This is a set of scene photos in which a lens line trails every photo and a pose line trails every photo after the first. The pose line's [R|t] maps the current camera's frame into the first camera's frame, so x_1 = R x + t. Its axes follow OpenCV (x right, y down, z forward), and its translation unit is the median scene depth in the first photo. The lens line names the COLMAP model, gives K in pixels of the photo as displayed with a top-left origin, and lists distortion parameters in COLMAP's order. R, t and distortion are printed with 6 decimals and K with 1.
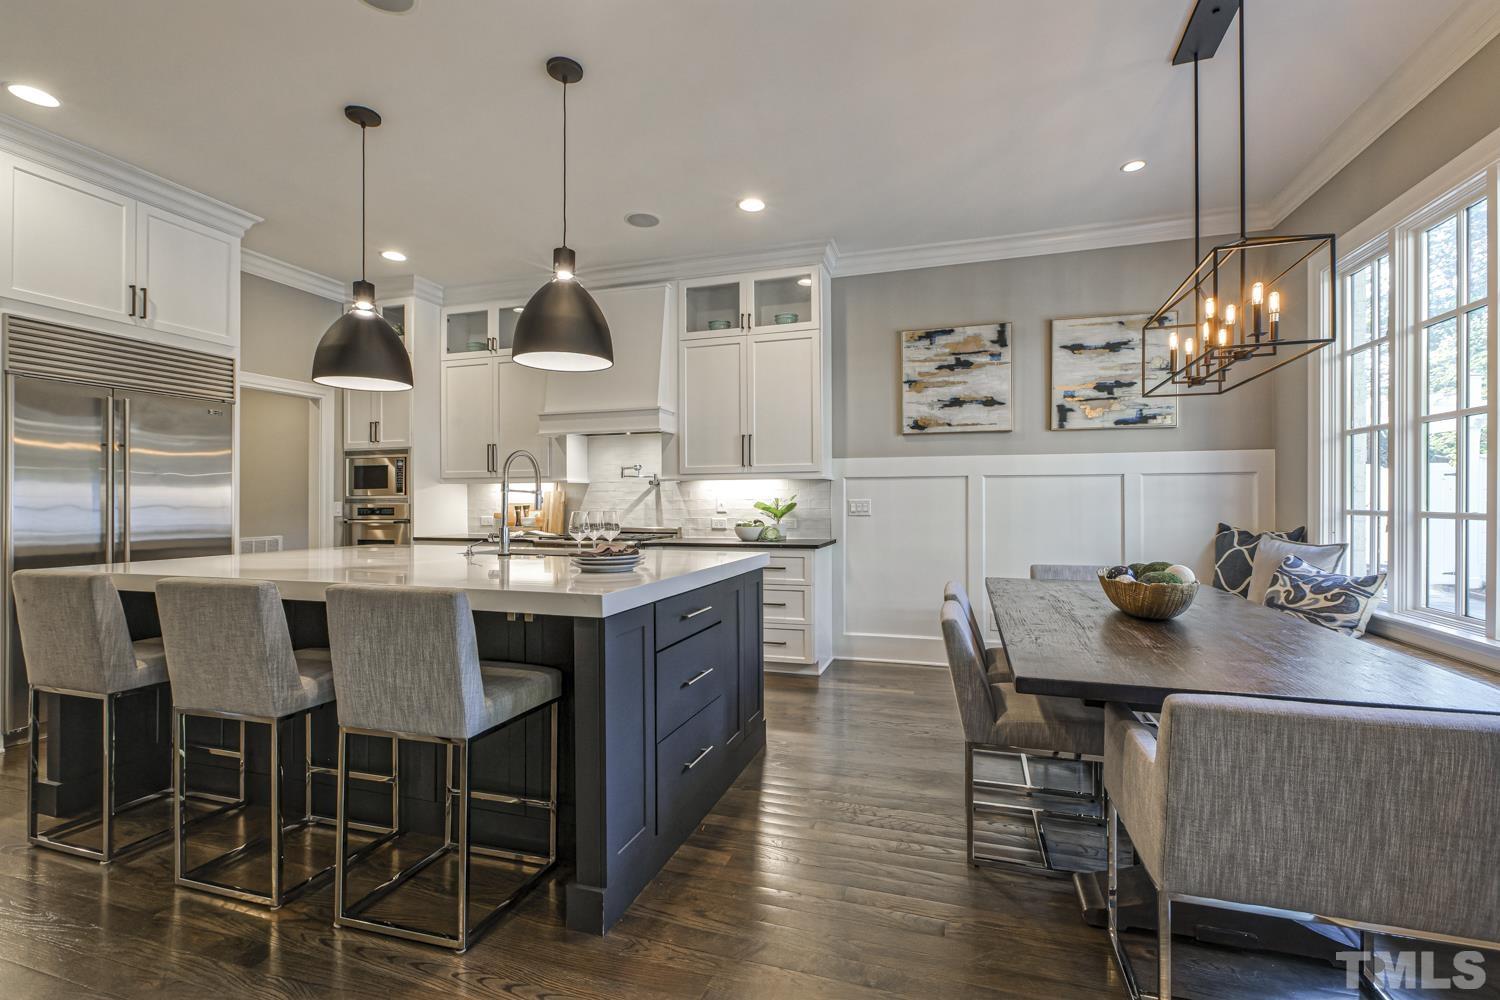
lens RADIAL K [[667.2, 0, 761.0], [0, 667.2, 494.5], [0, 0, 1]] dist [-0.000412, 0.000185]
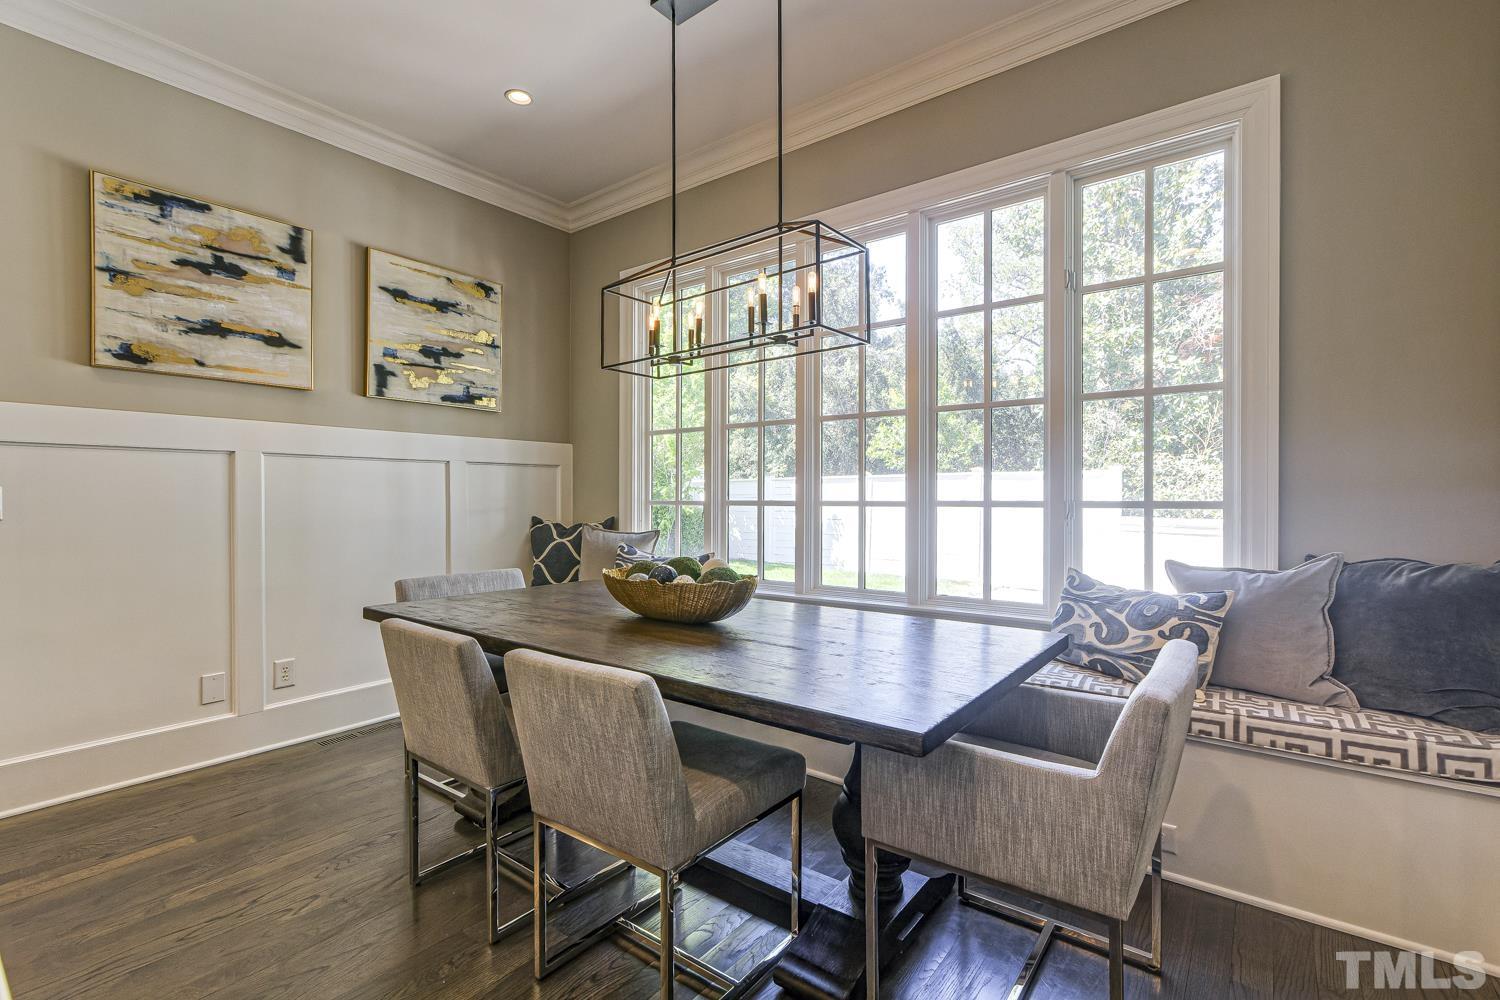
lens RADIAL K [[677.2, 0, 750.0], [0, 677.2, 500.0], [0, 0, 1]] dist [0.001142, 0.000969]
pose [[0.345098, -0.001471, 0.938566, -0.121685], [-0.006148, 0.999974, 0.003828, 0.012486], [-0.938547, -0.007091, 0.345080, 0.340629]]
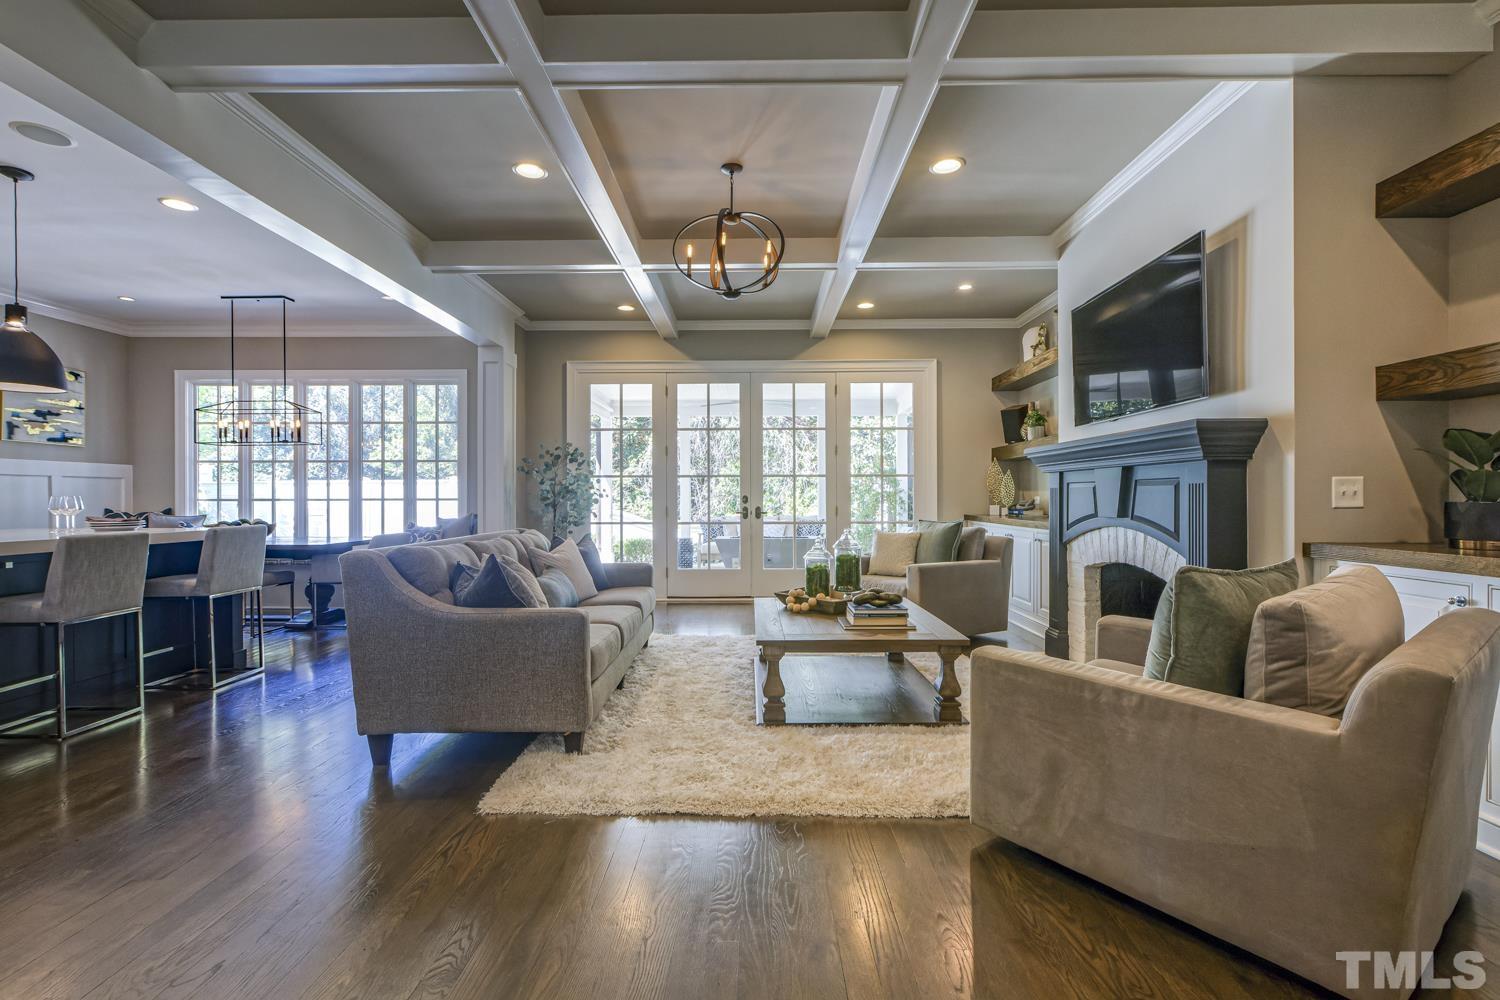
lens RADIAL K [[677.2, 0, 750.0], [0, 677.2, 500.0], [0, 0, 1]] dist [0.001142, 0.000969]
pose [[-0.290473, 0.000688, 0.956883, -1.261970], [-0.003477, 0.999992, -0.001774, 0.018656], [-0.956877, -0.003842, -0.290468, -0.019401]]
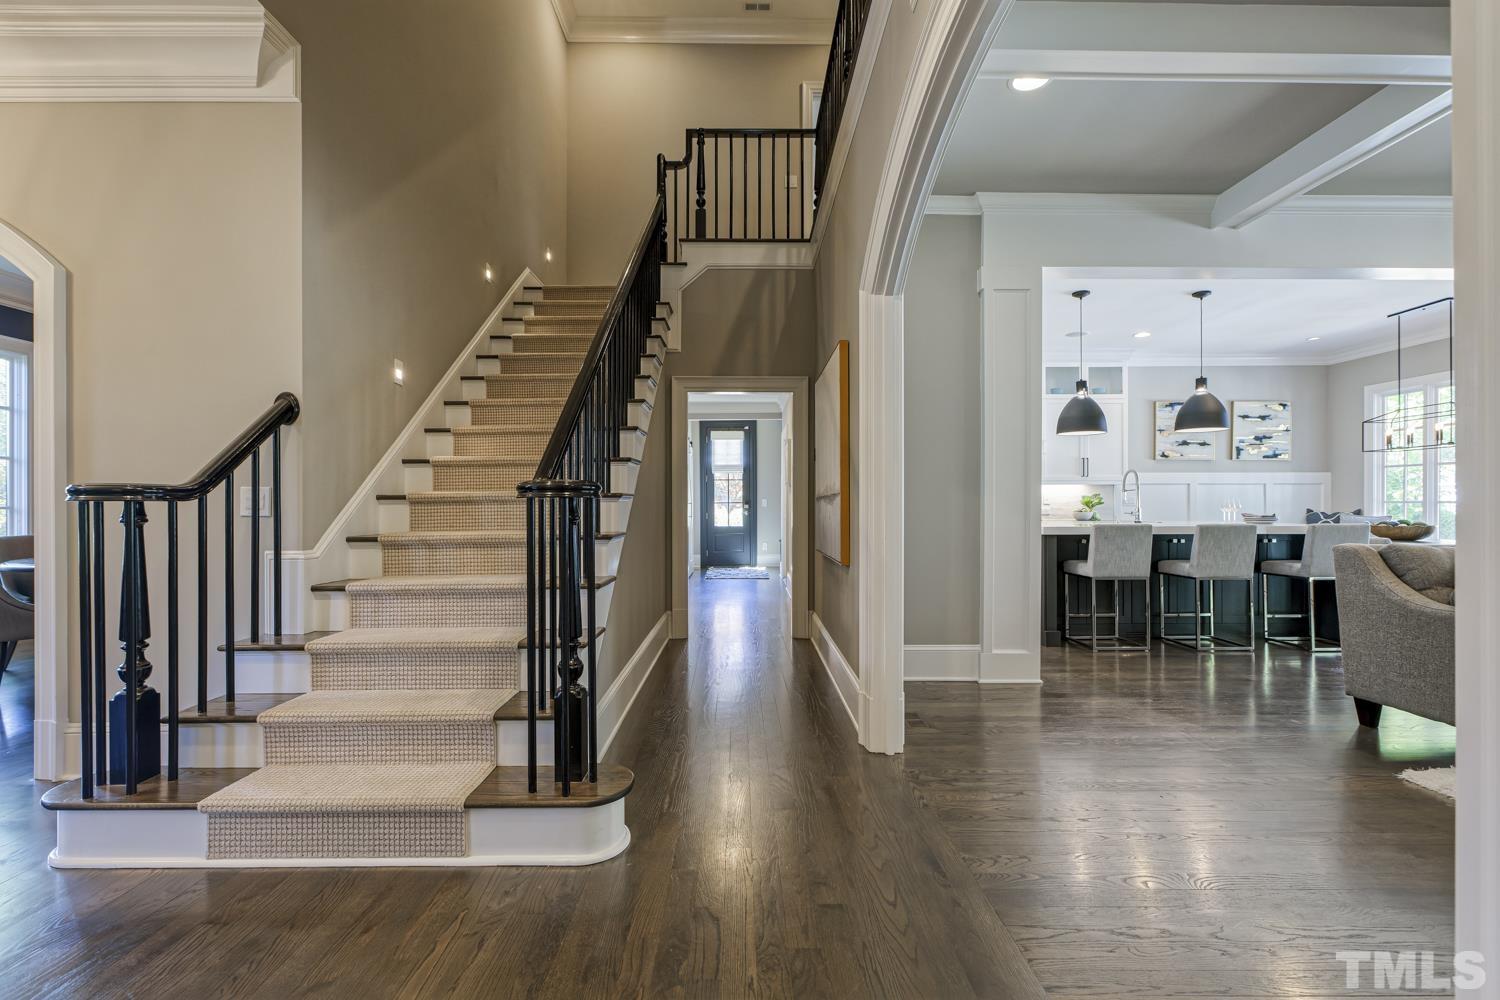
lens RADIAL K [[660.4, 0, 748.2], [0, 660.4, 502.4], [0, 0, 1]] dist [0.001952, 0.000541]
pose [[0.951999, 0.001532, 0.306098, -1.431557], [-0.003896, 0.999967, 0.007110, 0.015708], [-0.306077, -0.007961, 0.951974, -0.358012]]
